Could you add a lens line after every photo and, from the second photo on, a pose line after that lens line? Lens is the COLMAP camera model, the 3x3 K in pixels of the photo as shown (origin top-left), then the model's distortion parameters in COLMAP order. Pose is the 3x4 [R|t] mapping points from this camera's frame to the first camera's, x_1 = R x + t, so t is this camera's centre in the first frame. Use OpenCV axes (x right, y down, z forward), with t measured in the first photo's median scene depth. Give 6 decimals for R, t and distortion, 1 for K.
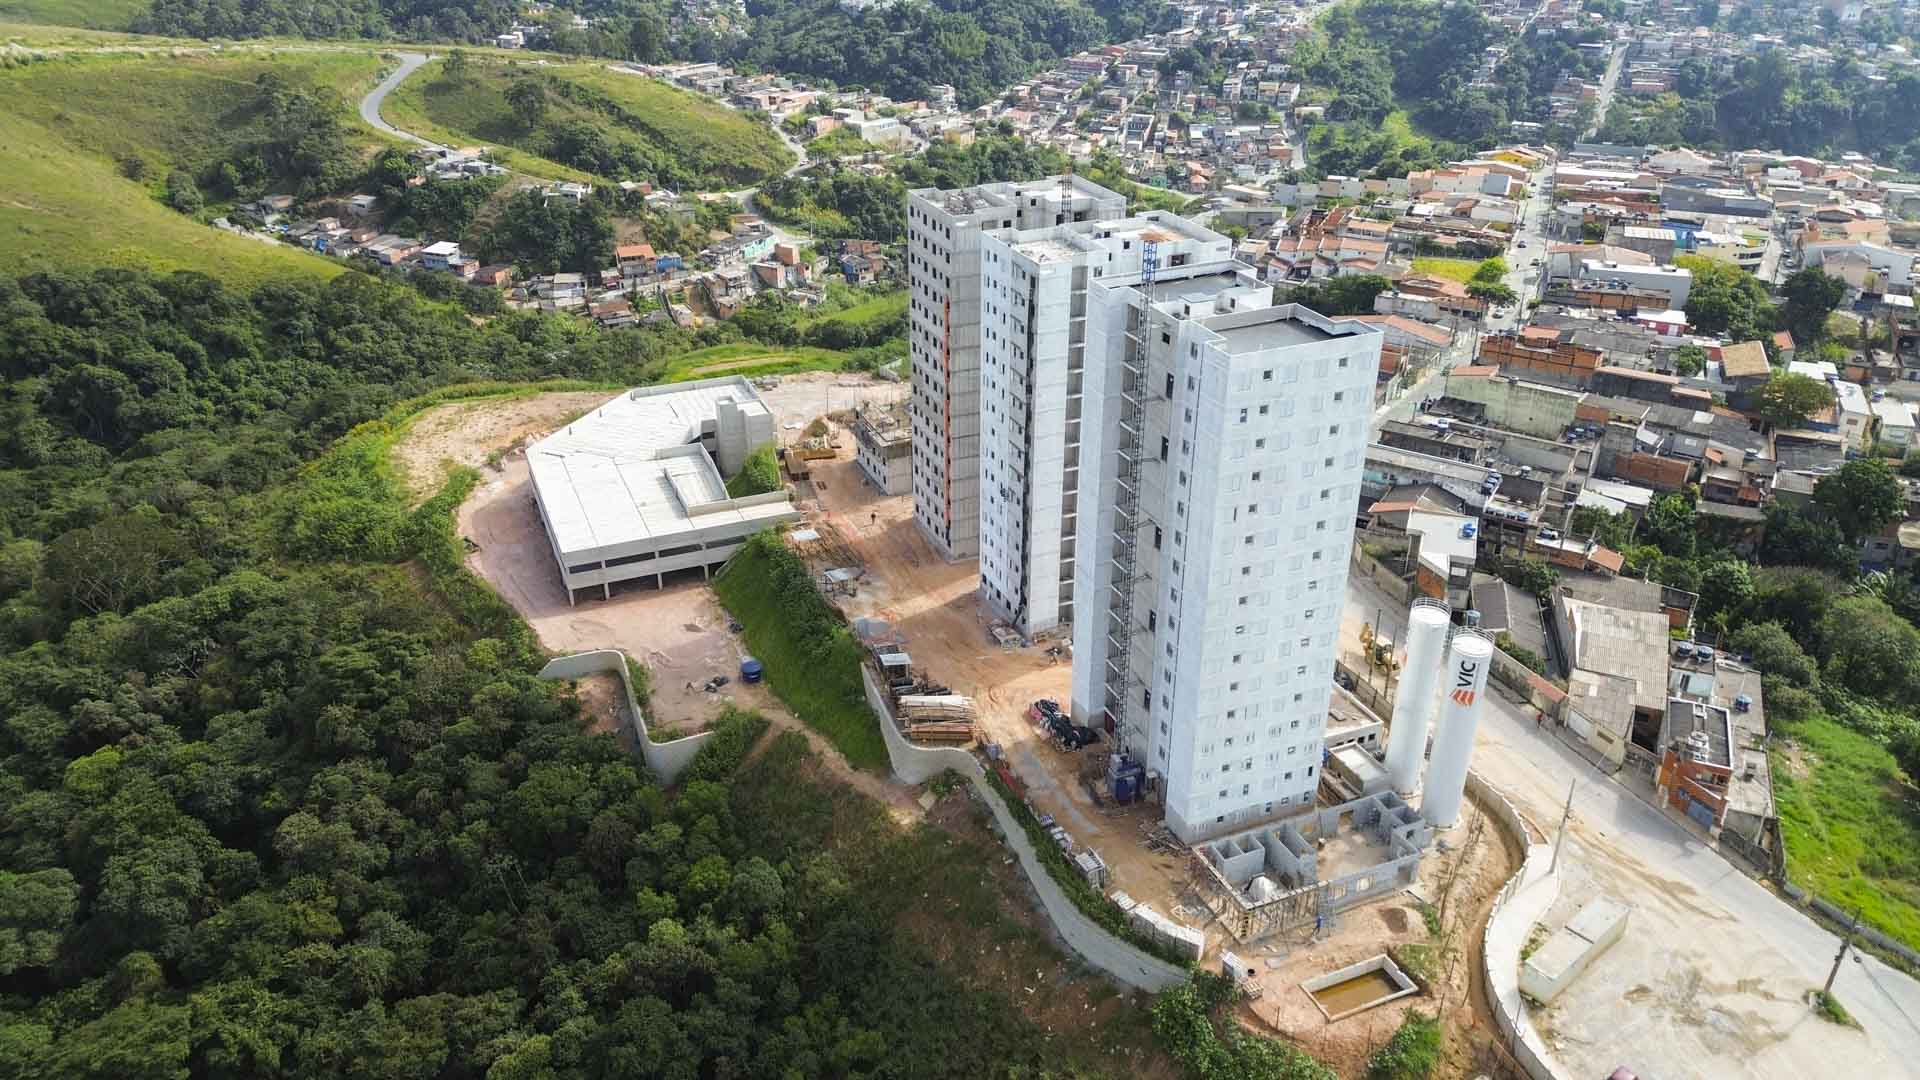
lens RADIAL K [[1346.8, 0, 960.0], [0, 1346.8, 540.0], [0, 0, 1]] dist [0.069905, -0.064005]
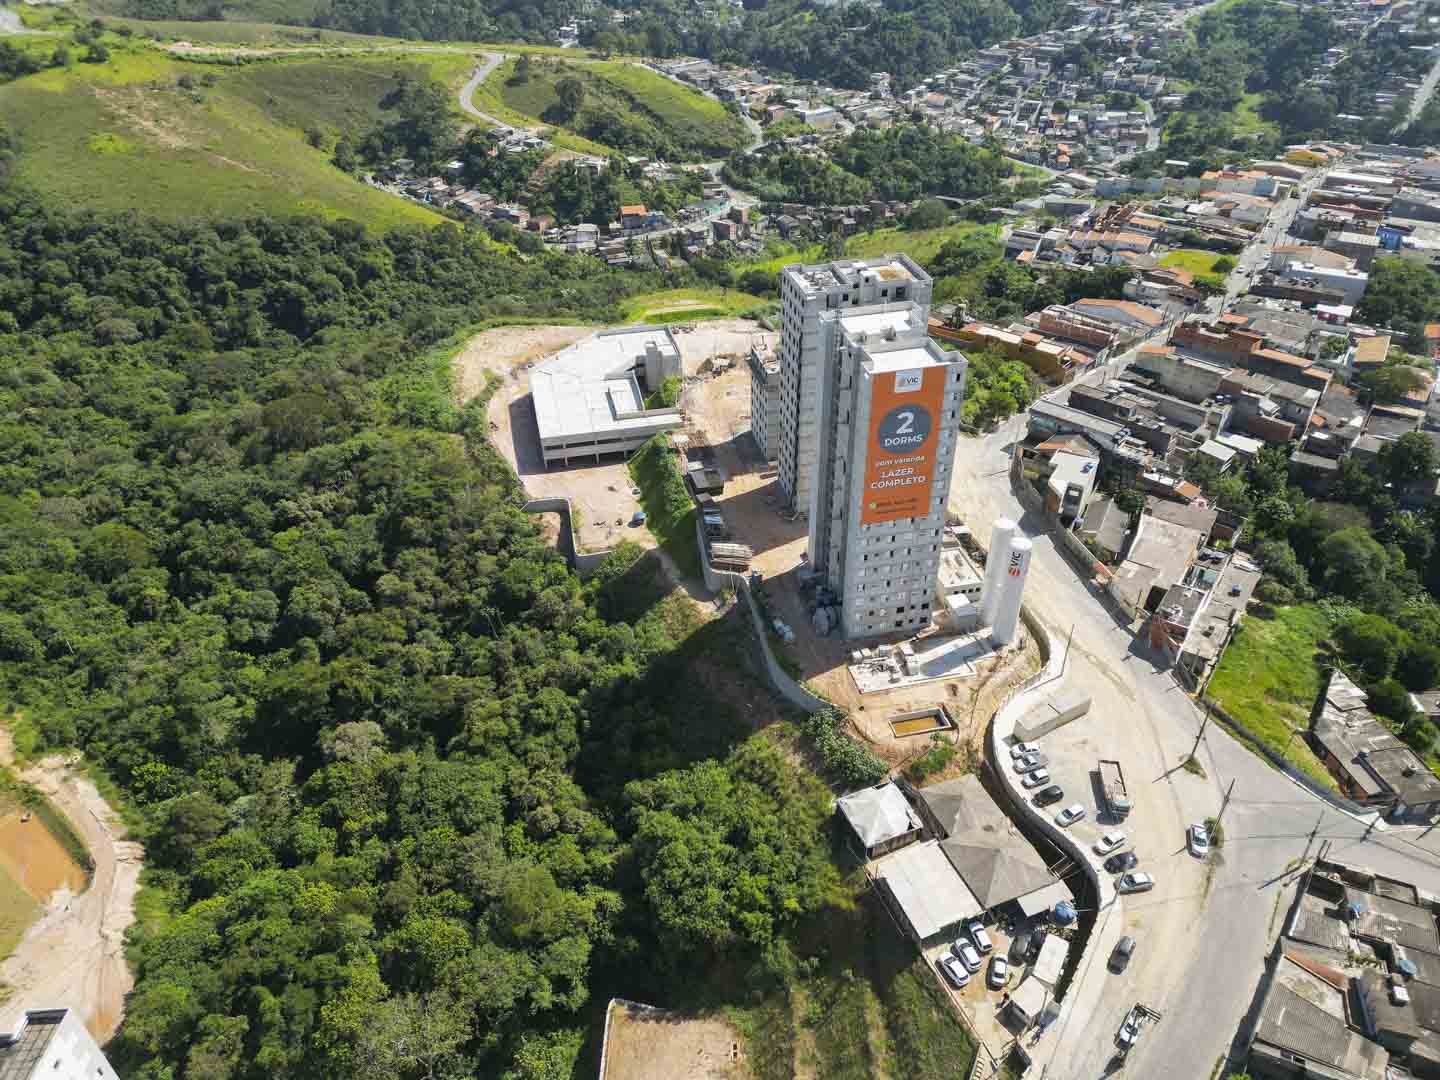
lens RADIAL K [[999.2, 0, 726.6], [0, 999.2, 541.4], [0, 0, 1]] dist [0.071928, -0.068322]
pose [[0.984888, 0.088363, -0.148957, 0.068332], [-0.068133, 0.988386, 0.135835, -0.024686], [0.159230, -0.123633, 0.979470, -0.105476]]
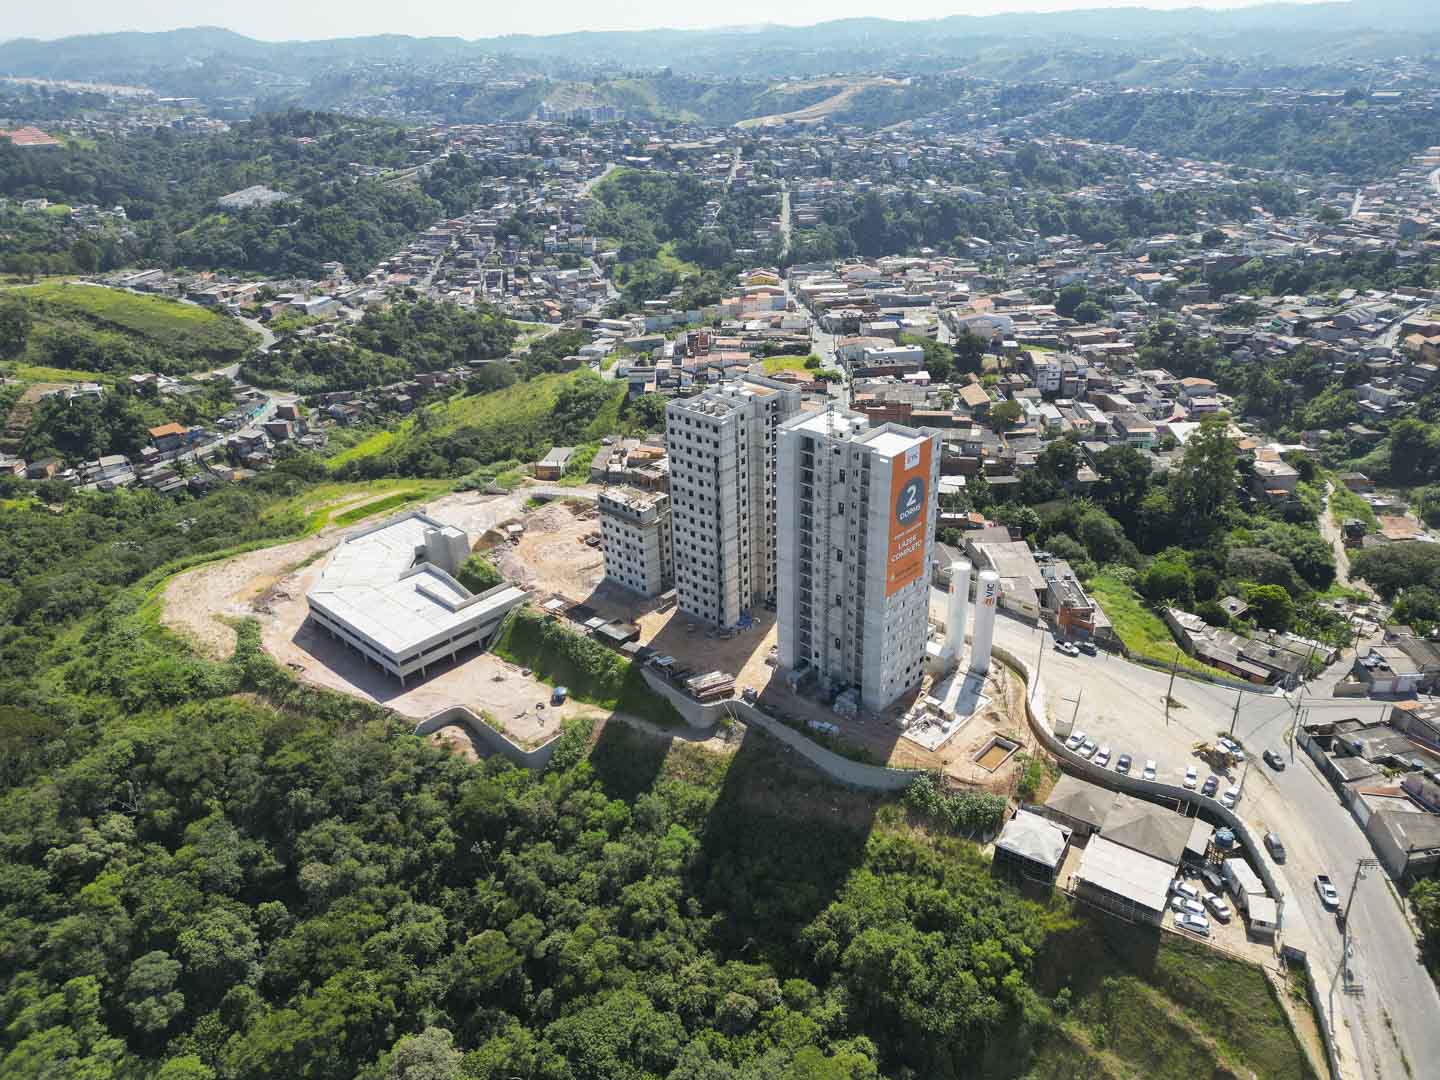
lens RADIAL K [[999.2, 0, 726.6], [0, 999.2, 541.4], [0, 0, 1]] dist [0.071928, -0.068322]
pose [[0.913428, -0.206175, 0.350914, -0.165281], [0.212578, 0.976926, 0.020641, -0.028564], [-0.347073, 0.055742, 0.936180, -0.084694]]
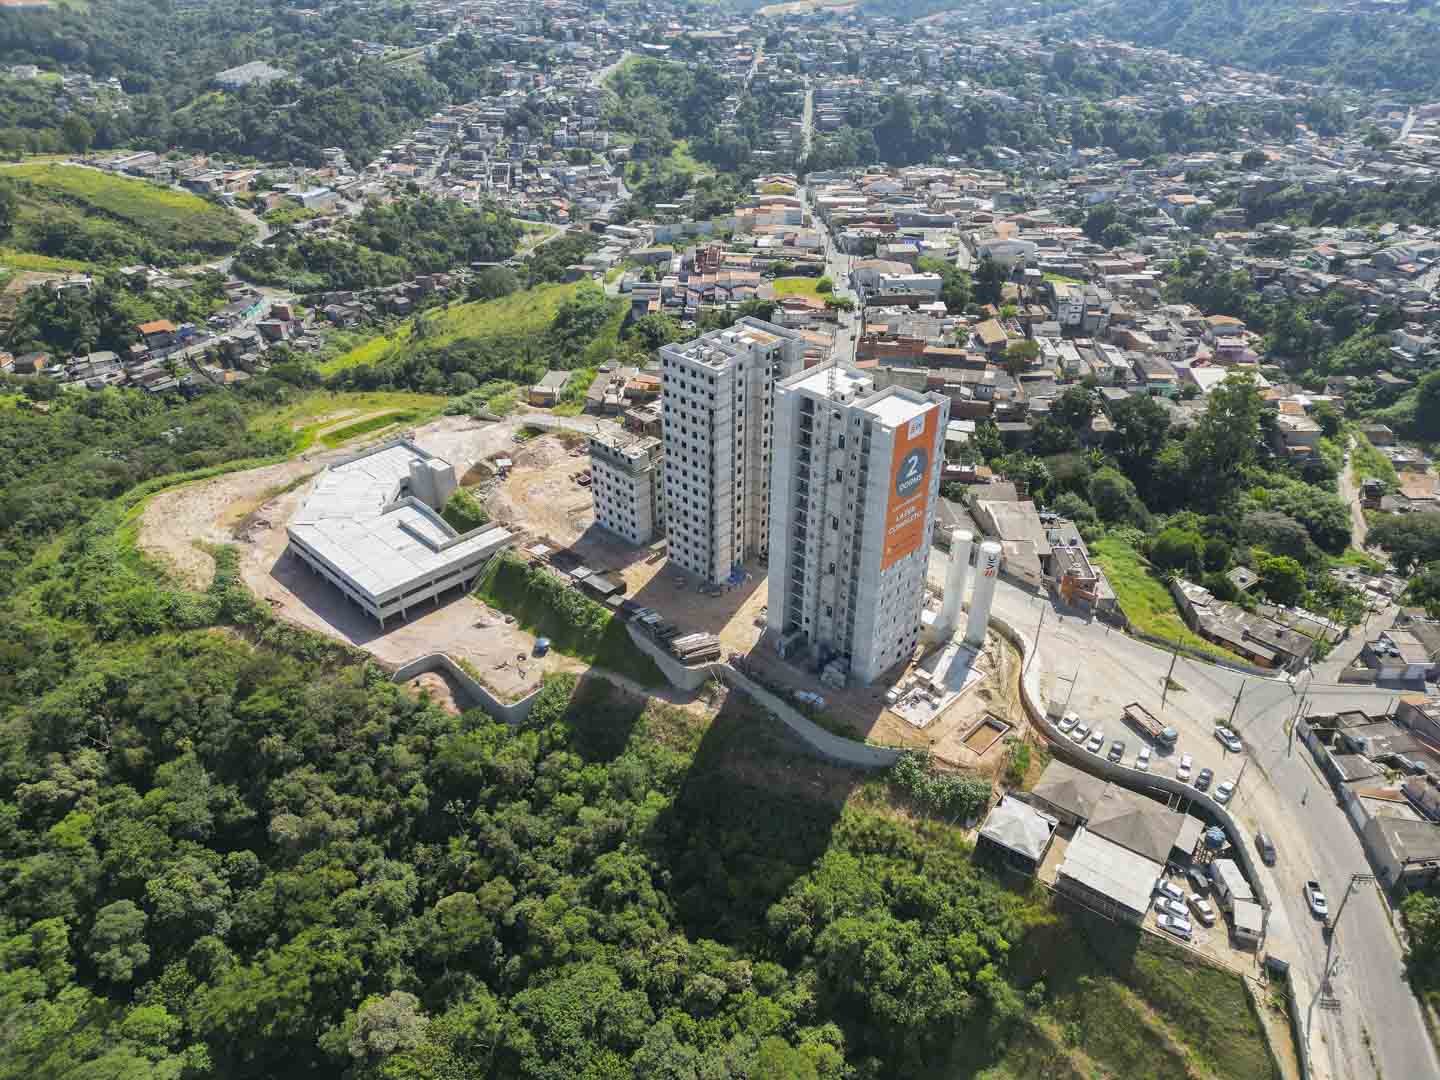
lens RADIAL K [[999.2, 0, 726.6], [0, 999.2, 541.4], [0, 0, 1]] dist [0.071928, -0.068322]
pose [[0.923716, -0.200757, 0.326260, -0.145597], [0.173203, 0.978527, 0.111739, -0.052047], [-0.341686, -0.046706, 0.938653, -0.066568]]
